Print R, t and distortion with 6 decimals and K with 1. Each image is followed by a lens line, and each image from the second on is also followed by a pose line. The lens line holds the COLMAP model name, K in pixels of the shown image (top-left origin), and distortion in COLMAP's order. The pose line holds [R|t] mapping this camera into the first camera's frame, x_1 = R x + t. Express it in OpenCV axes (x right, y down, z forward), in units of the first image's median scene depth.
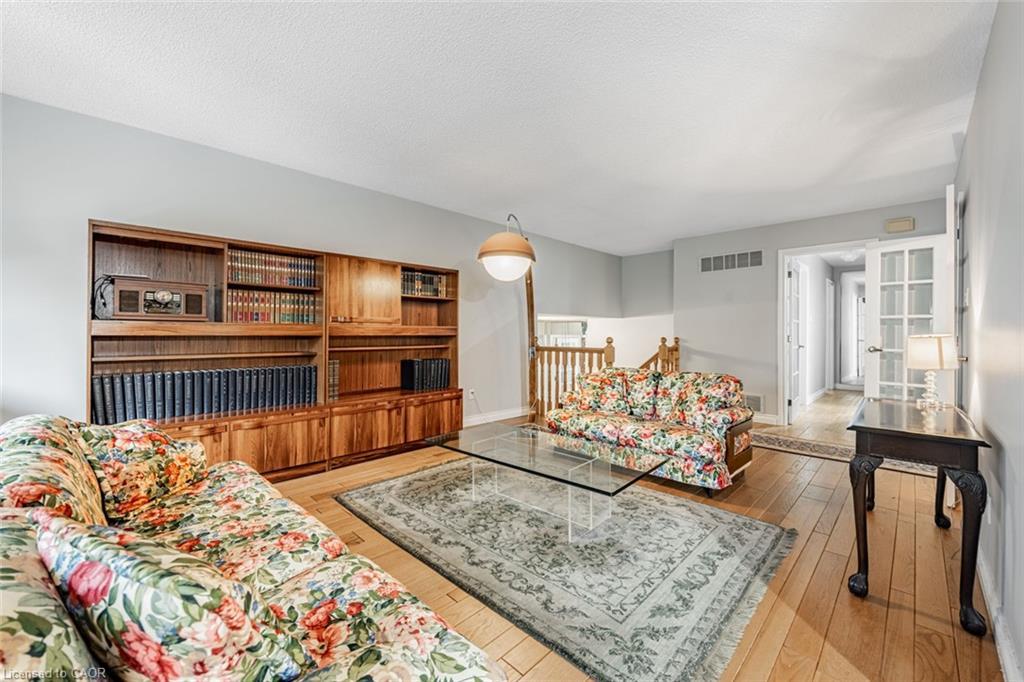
lens RADIAL K [[410.1, 0, 515.7], [0, 410.1, 336.0], [0, 0, 1]] dist [-0.007079, -0.000106]
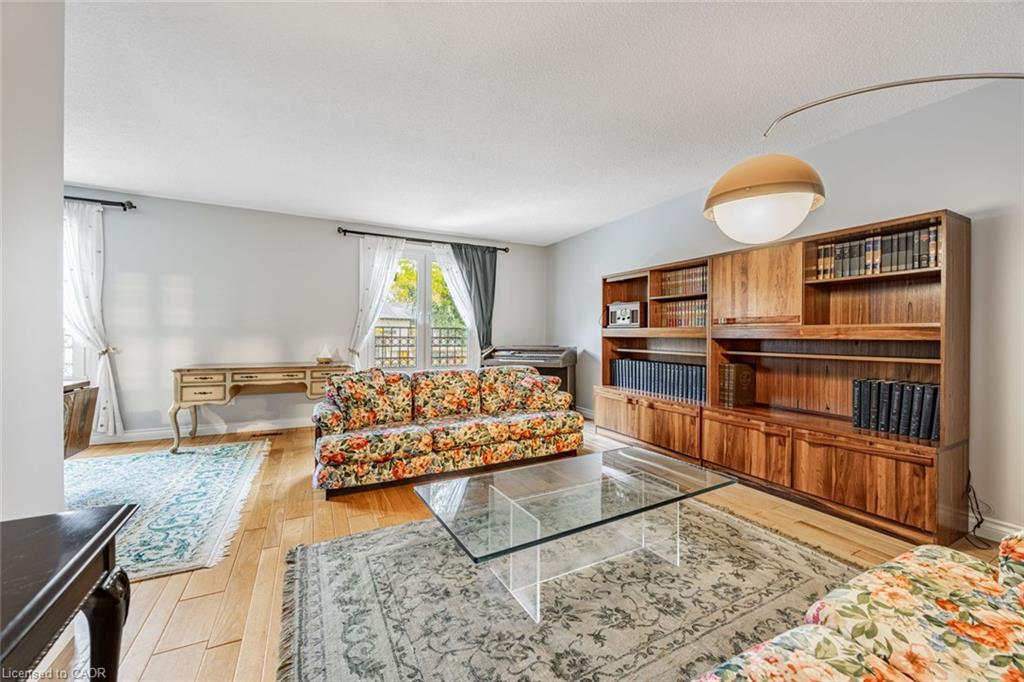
lens RADIAL K [[381.1, 0, 513.1], [0, 381.1, 336.5], [0, 0, 1]] dist [0.001981, 0.000063]
pose [[-0.300350, 0.001126, -0.953828, 0.590224], [-0.012119, 0.999914, 0.004996, -0.003620], [0.953752, 0.013060, -0.300311, 0.833817]]
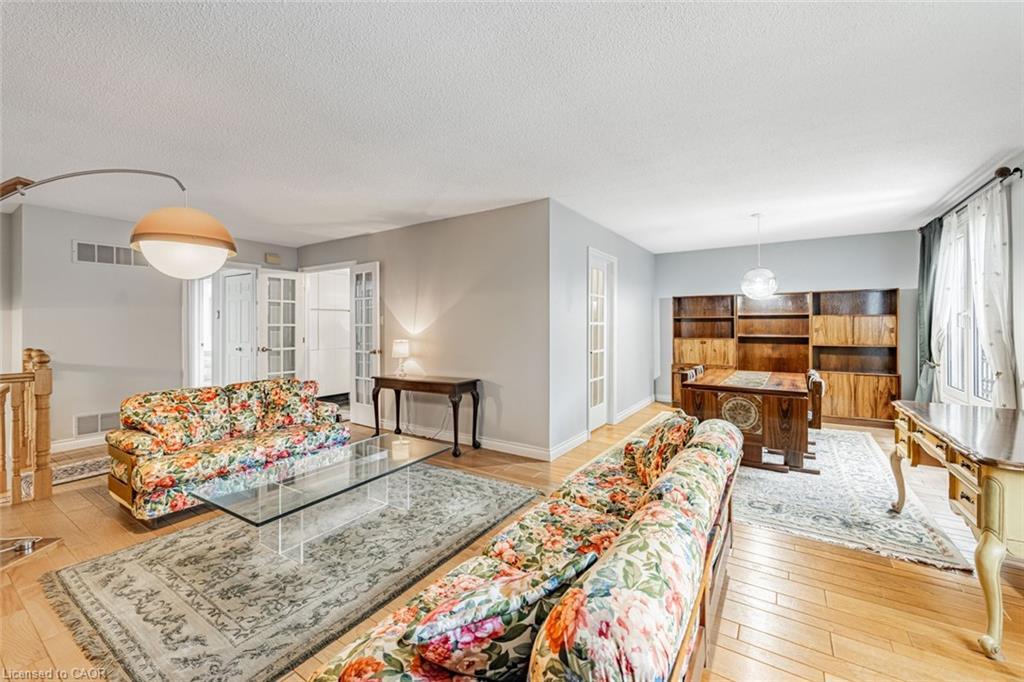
lens RADIAL K [[410.1, 0, 527.0], [0, 410.1, 323.2], [0, 0, 1]] dist [-0.007079, -0.000106]
pose [[-0.209173, 0.002618, 0.977875, -0.780830], [0.005835, 0.999982, -0.001429, -0.056889], [-0.977861, 0.005407, -0.209184, 0.572950]]
